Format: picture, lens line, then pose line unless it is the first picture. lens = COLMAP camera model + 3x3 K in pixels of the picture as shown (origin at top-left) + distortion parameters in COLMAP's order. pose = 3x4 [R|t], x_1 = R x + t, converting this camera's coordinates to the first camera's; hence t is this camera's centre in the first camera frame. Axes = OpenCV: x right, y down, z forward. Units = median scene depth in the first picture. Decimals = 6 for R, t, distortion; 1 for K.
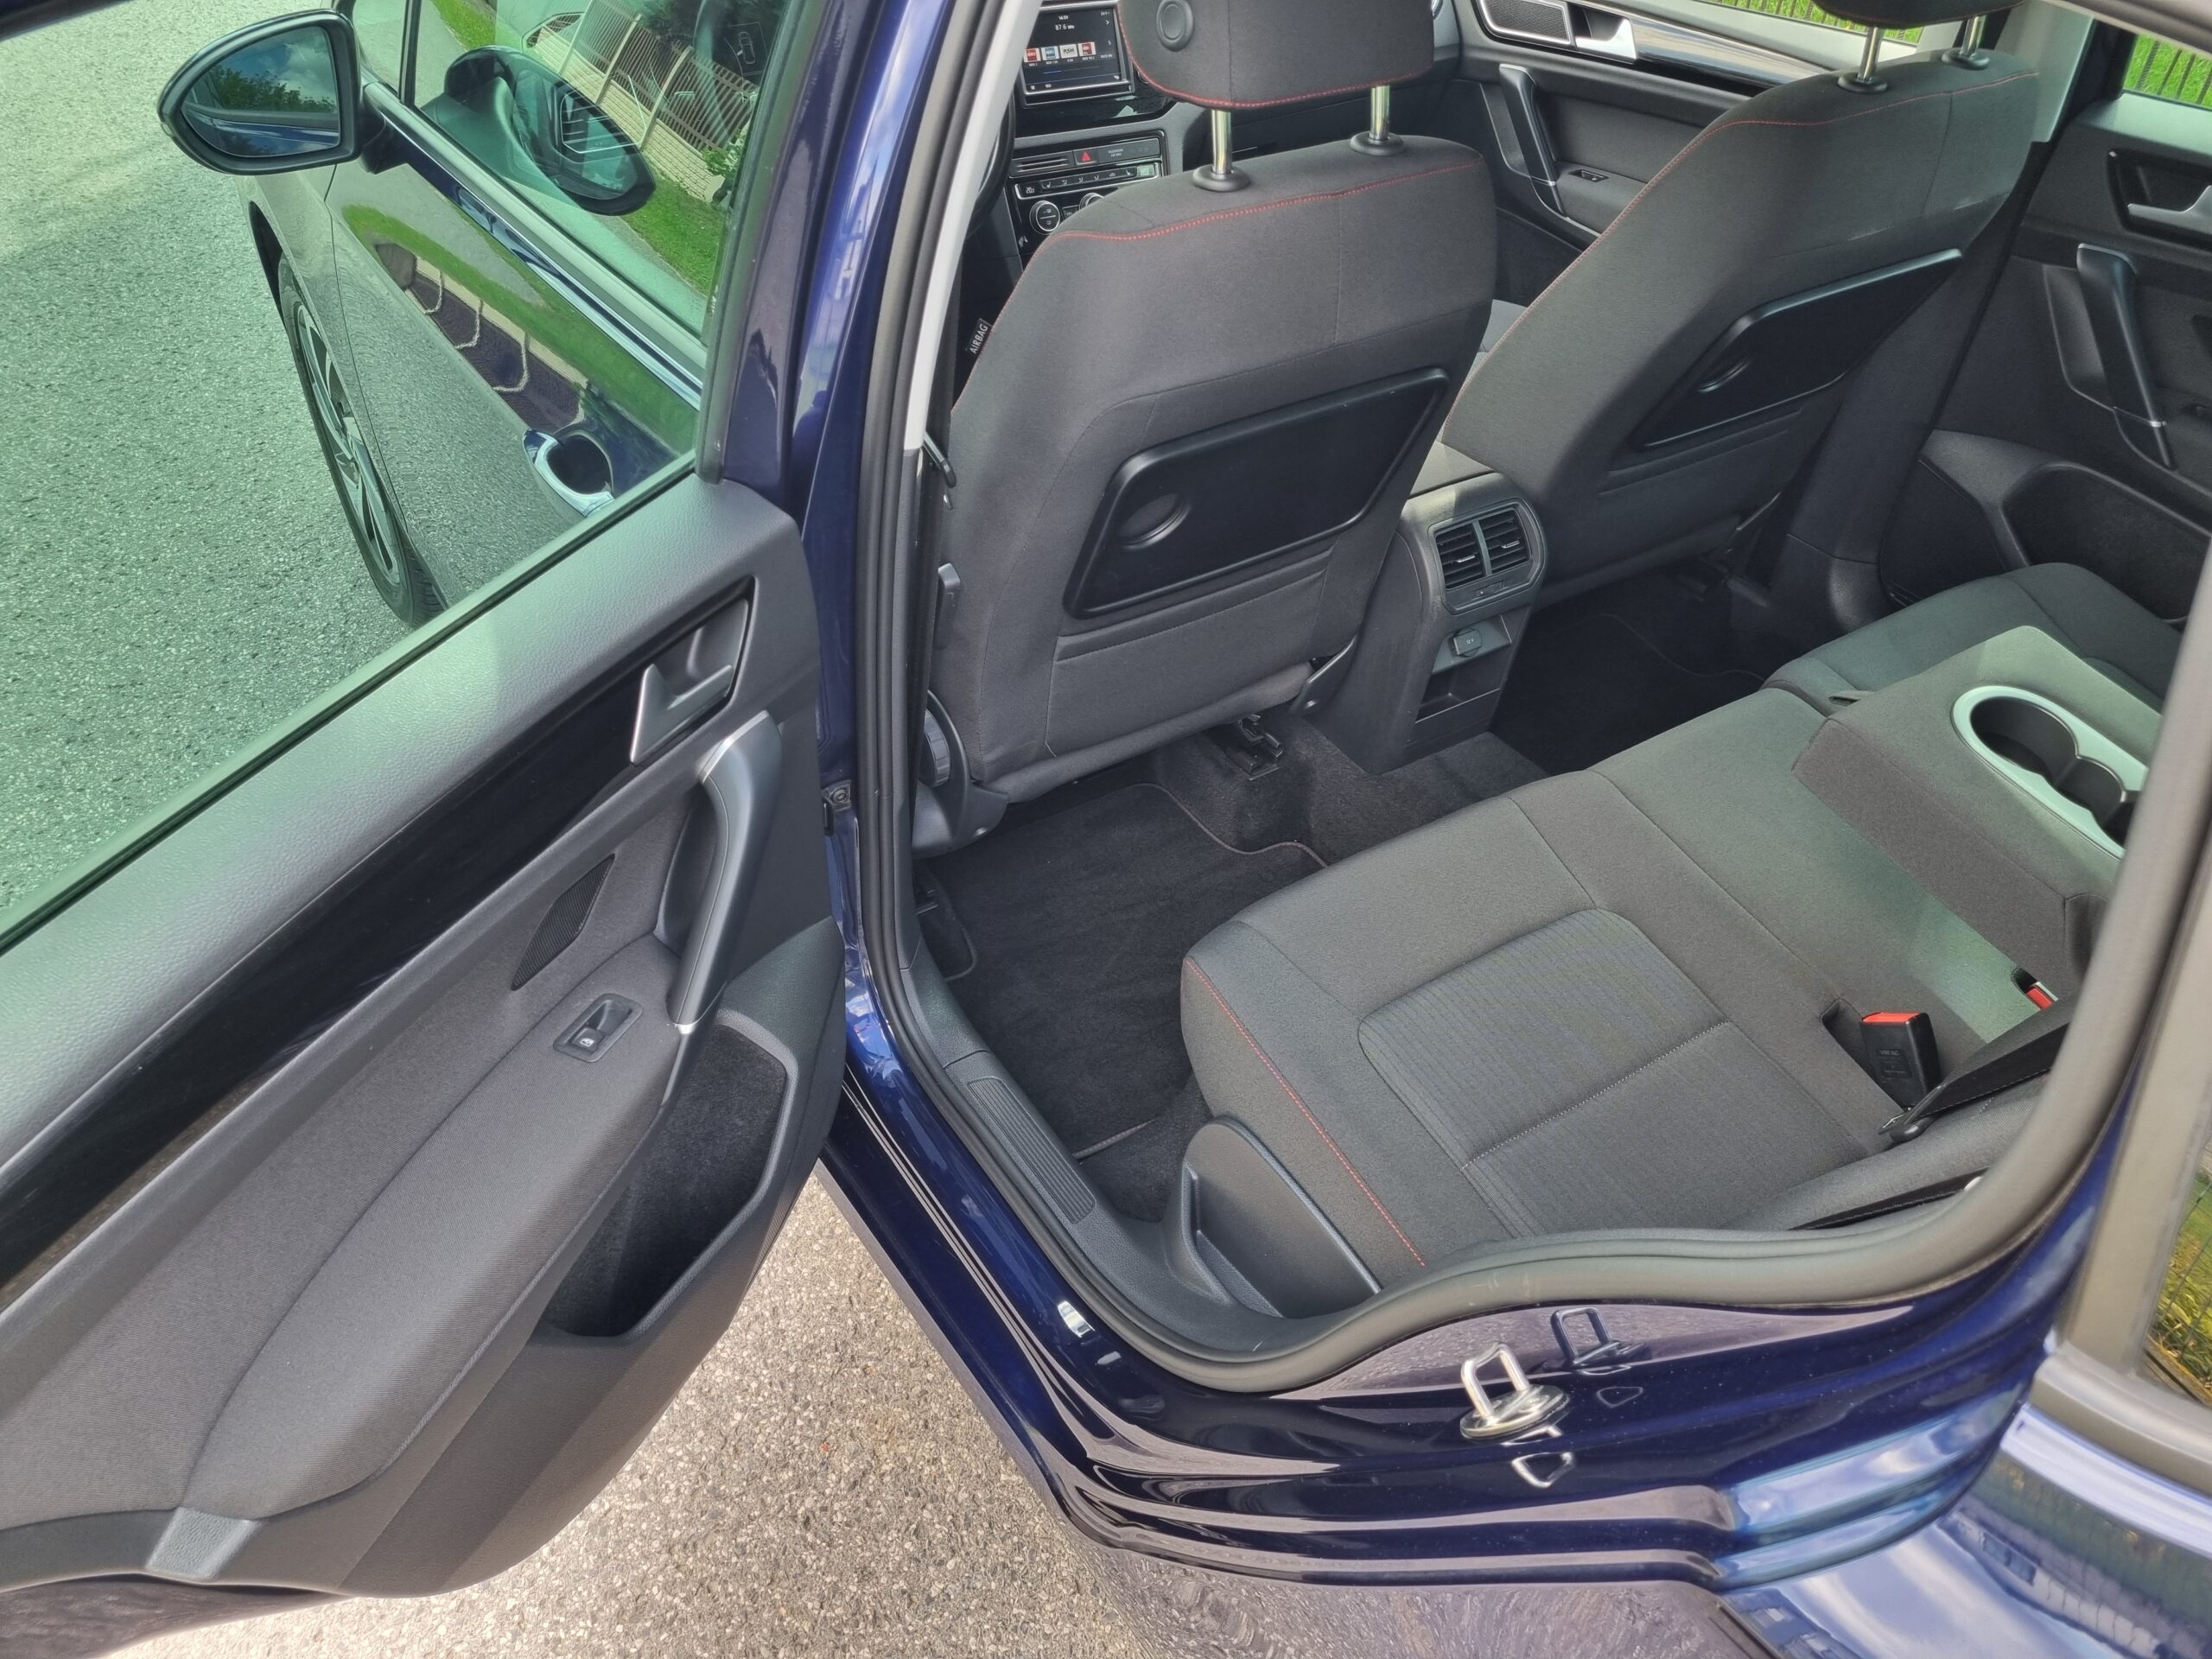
lens RADIAL K [[1646.6, 0, 1106.0], [0, 1646.6, 829.5], [0, 0, 1]] dist [0.026958, -0.007895]
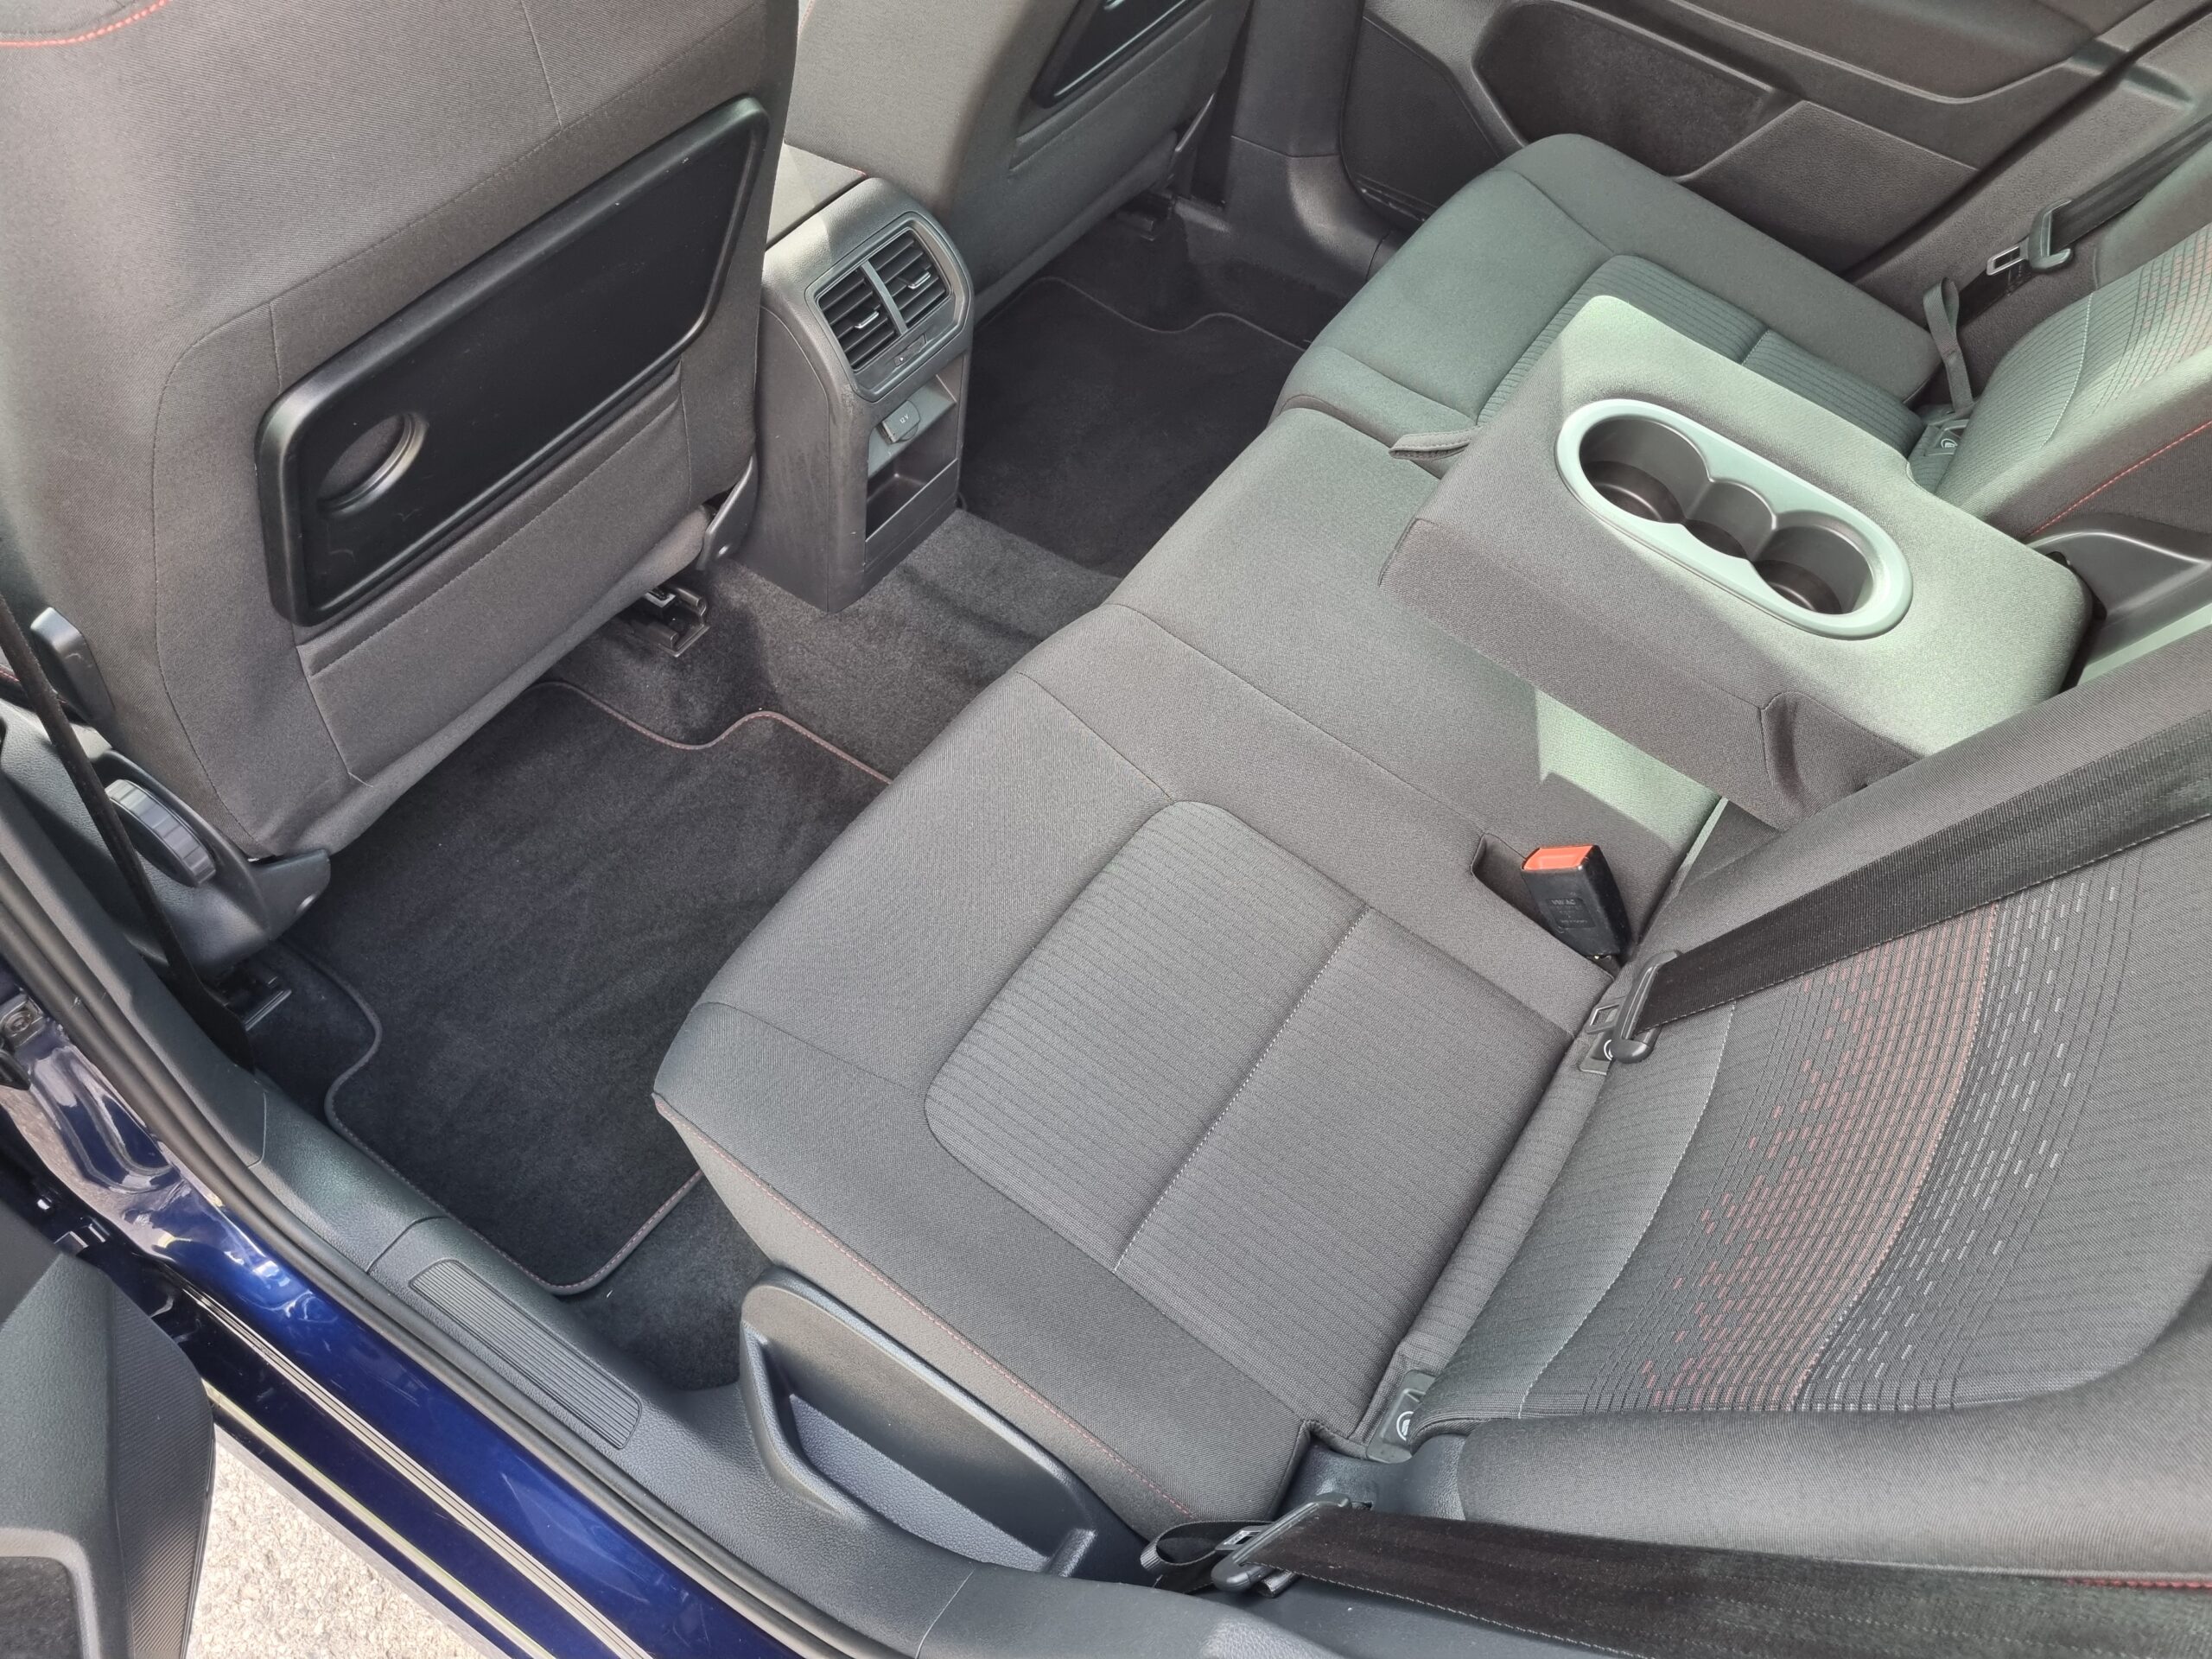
lens RADIAL K [[1662.8, 0, 1103.9], [0, 1662.8, 806.7], [0, 0, 1]] dist [0.054721, -0.050909]
pose [[0.918603, -0.315313, 0.238215, 0.071291], [0.253004, 0.932313, 0.258423, -0.126719], [-0.303575, -0.177119, 0.936201, 0.245291]]
